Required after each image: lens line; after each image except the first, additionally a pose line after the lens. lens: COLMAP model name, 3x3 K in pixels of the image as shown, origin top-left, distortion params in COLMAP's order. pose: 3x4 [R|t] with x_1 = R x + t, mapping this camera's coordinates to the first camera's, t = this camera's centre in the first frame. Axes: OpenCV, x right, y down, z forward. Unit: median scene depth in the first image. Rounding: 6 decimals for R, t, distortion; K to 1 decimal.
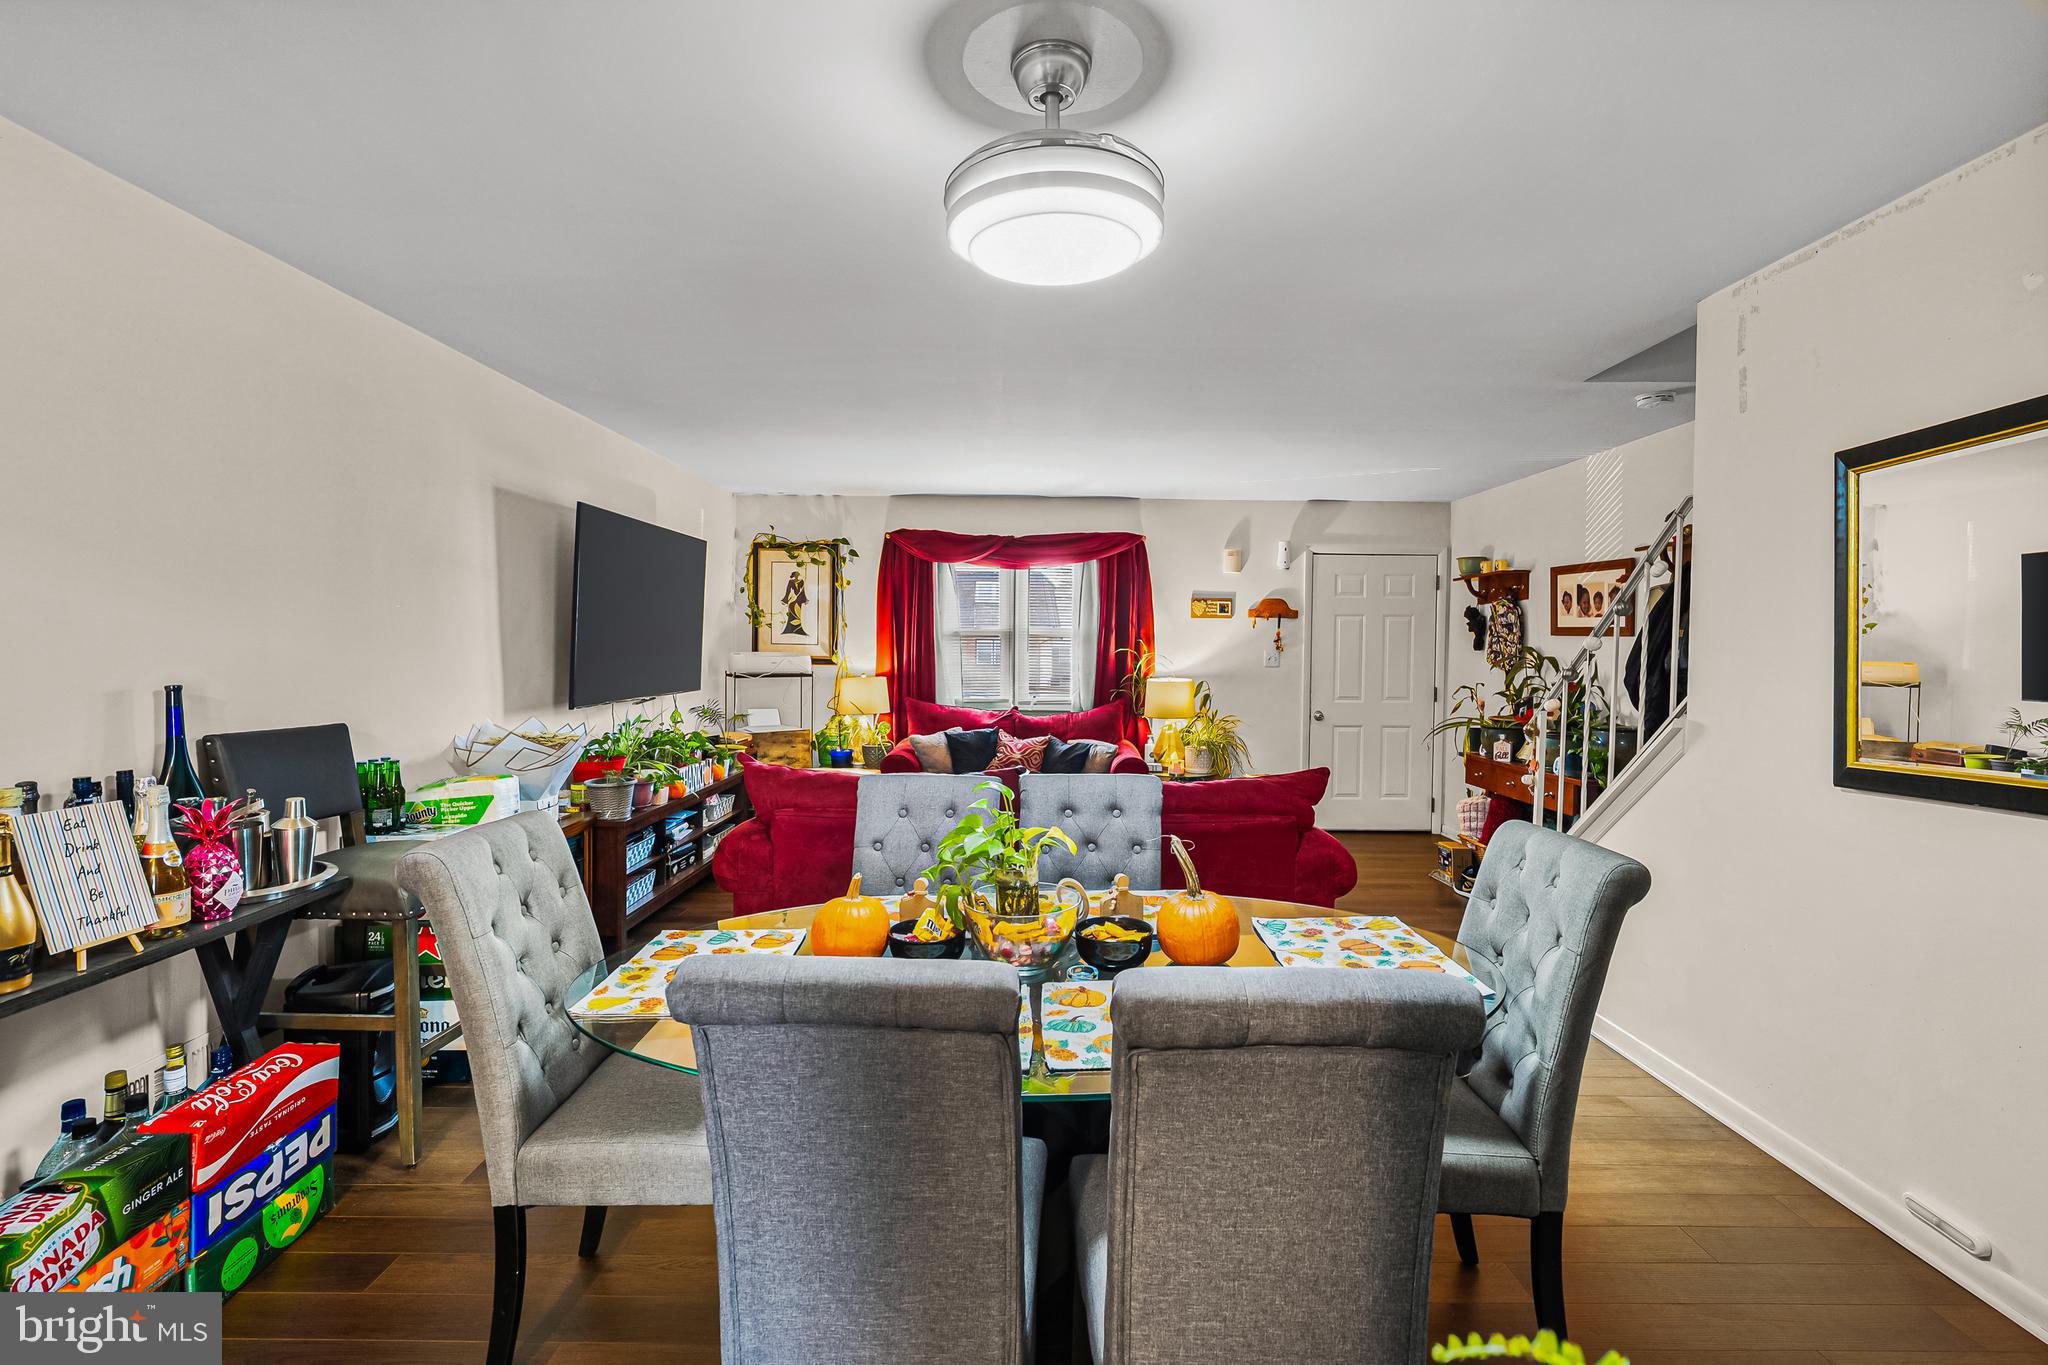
lens RADIAL K [[920.5, 0, 1023.5], [0, 920.5, 666.7], [0, 0, 1]] dist [-0.001295, 0.000653]
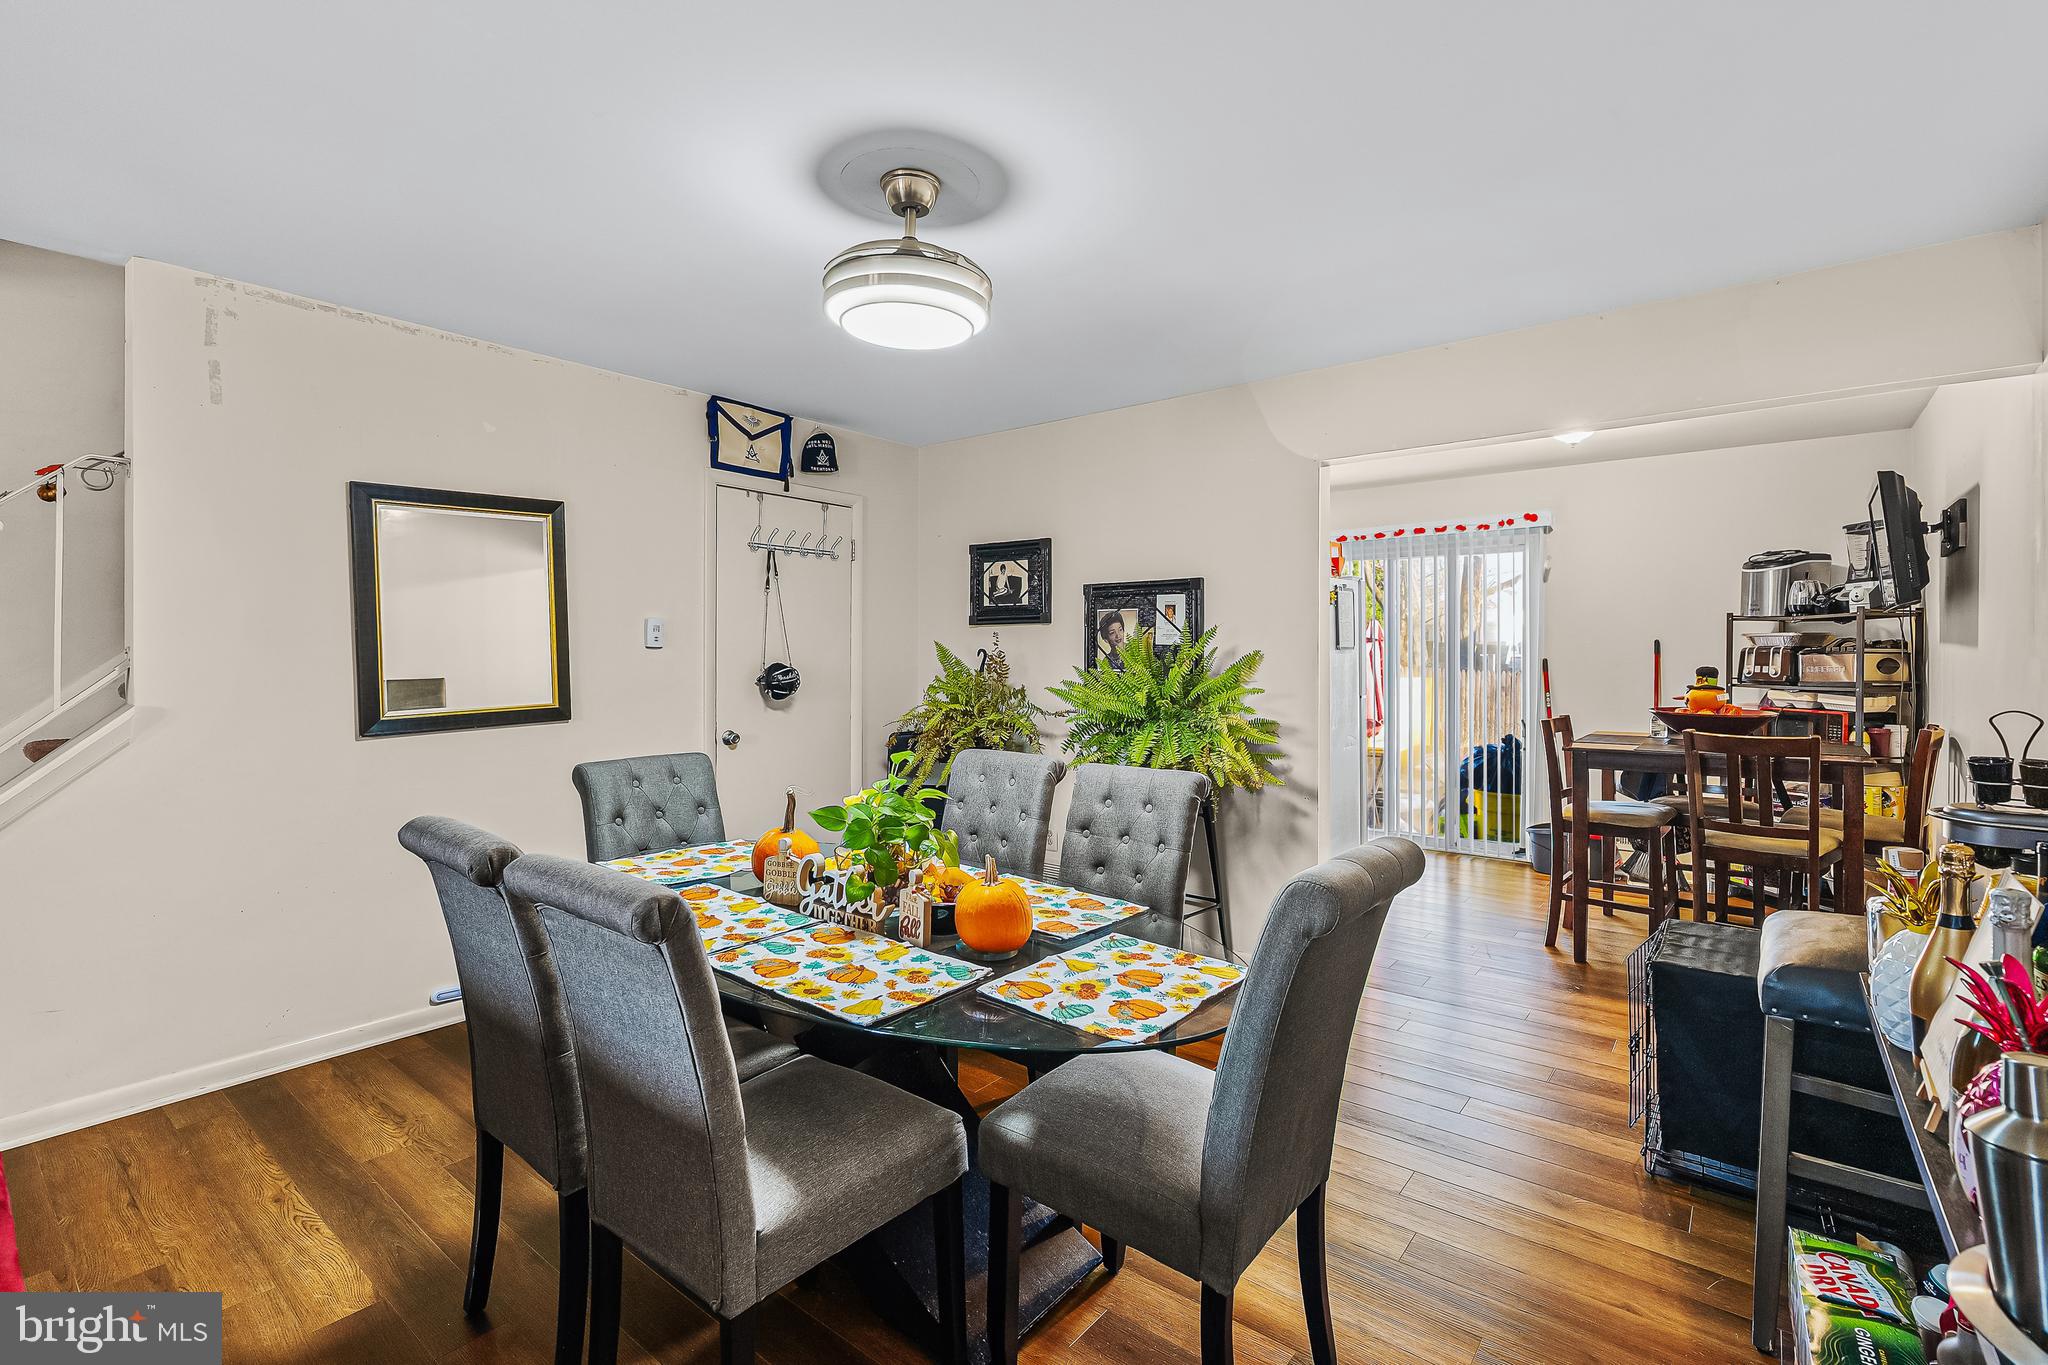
lens RADIAL K [[931.6, 0, 1028.4], [0, 931.6, 652.8], [0, 0, 1]] dist [-0.003034, -0.000025]
pose [[-0.782830, -0.010704, 0.622143, -0.318210], [0.004451, 0.999730, 0.022800, -0.007303], [-0.622220, 0.020617, -0.782571, 0.666087]]
